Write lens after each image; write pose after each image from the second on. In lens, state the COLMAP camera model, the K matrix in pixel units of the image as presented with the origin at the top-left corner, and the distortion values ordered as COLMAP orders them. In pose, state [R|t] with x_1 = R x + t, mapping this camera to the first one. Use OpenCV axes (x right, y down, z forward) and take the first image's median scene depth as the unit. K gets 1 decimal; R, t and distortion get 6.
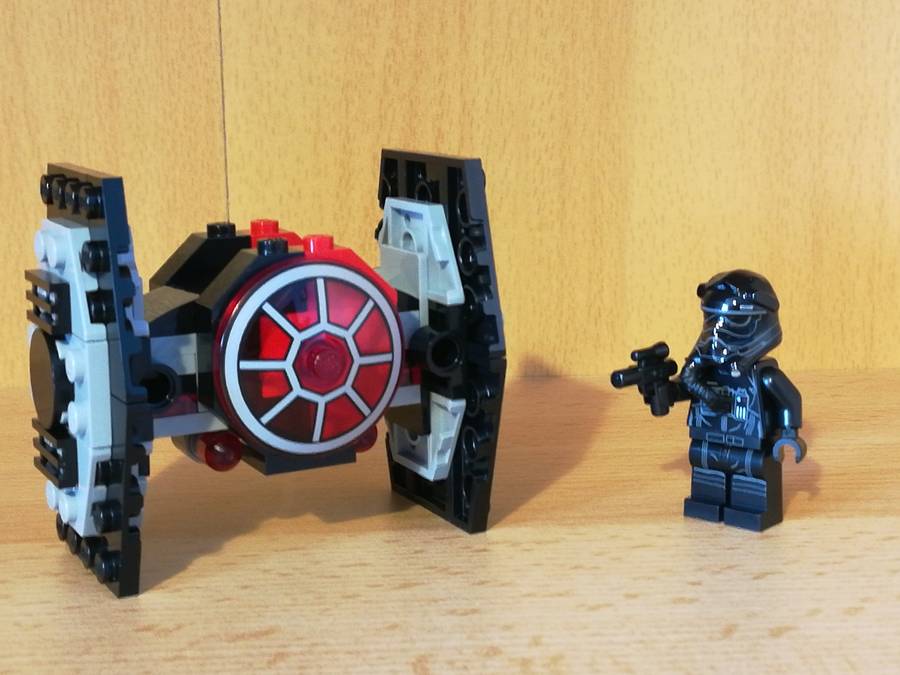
lens RADIAL K [[1548.2, 0, 450.0], [0, 1548.2, 337.5], [0, 0, 1]] dist [0.134554, -0.292006]
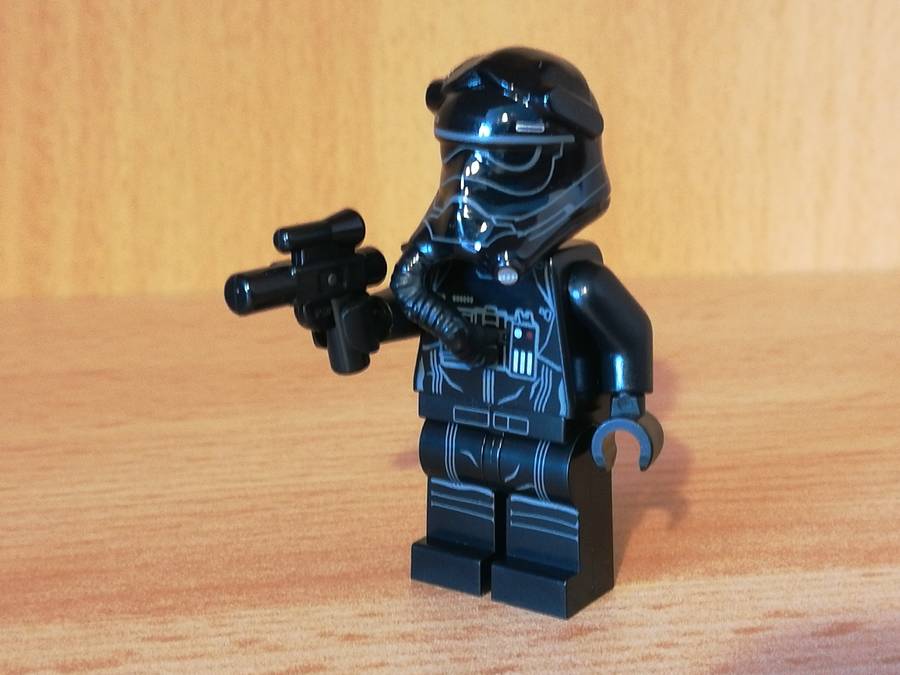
lens RADIAL K [[1602.5, 0, 450.0], [0, 1602.5, 337.5], [0, 0, 1]] dist [0.107757, -0.165161]
pose [[0.995692, -0.016111, 0.091316, 0.122052], [0.011341, 0.998555, 0.052522, 0.015860], [-0.092030, -0.051260, 0.994436, 0.530214]]
